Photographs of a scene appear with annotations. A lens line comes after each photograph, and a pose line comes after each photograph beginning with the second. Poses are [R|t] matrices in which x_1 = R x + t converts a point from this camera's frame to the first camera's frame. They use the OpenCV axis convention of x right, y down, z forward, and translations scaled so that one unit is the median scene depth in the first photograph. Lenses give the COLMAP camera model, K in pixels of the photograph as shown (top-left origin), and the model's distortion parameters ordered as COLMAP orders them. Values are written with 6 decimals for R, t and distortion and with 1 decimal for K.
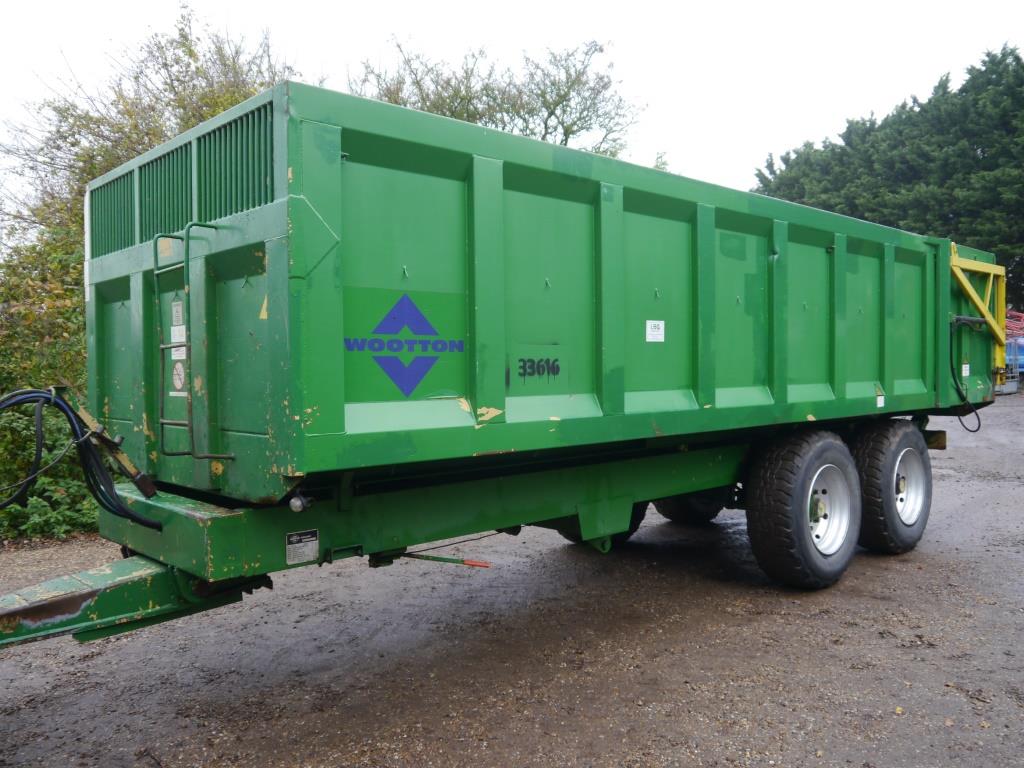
lens RADIAL K [[848.2, 0, 514.2], [0, 848.2, 383.1], [0, 0, 1]] dist [-0.031183, 0.005443]
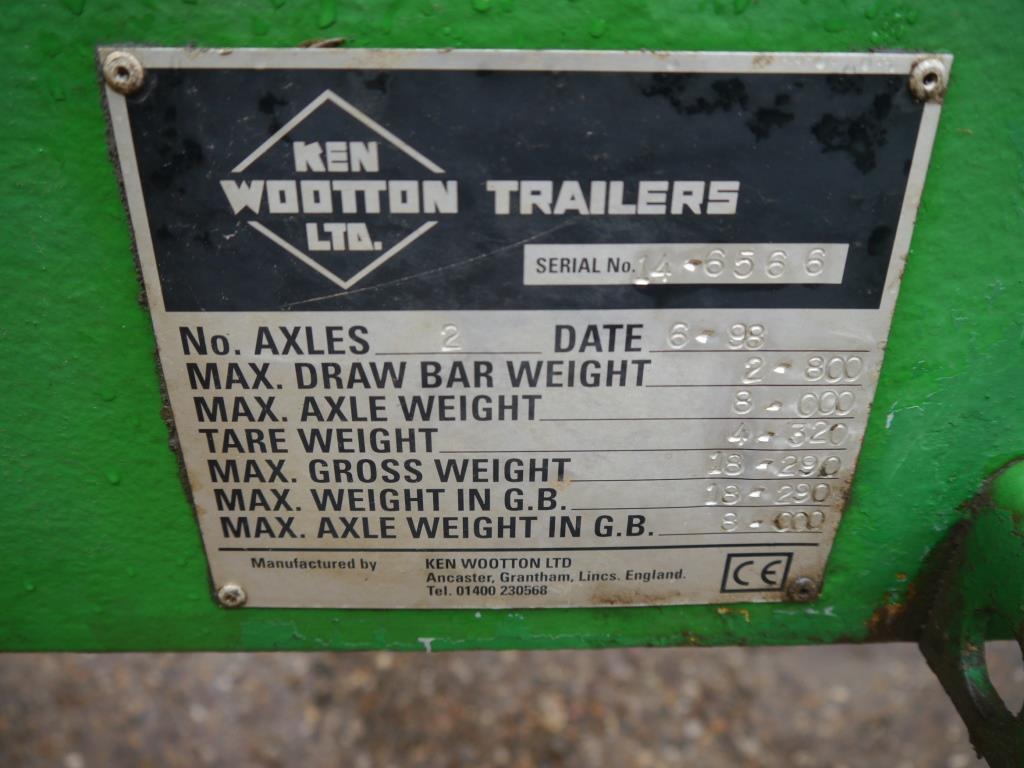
lens RADIAL K [[848.2, 0, 512.4], [0, 848.2, 384.6], [0, 0, 1]] dist [-0.031183, 0.005443]
pose [[0.724153, 0.346982, -0.595992, -0.221080], [-0.022801, 0.875781, 0.482169, 0.170075], [0.689262, -0.335575, 0.642111, 0.970223]]
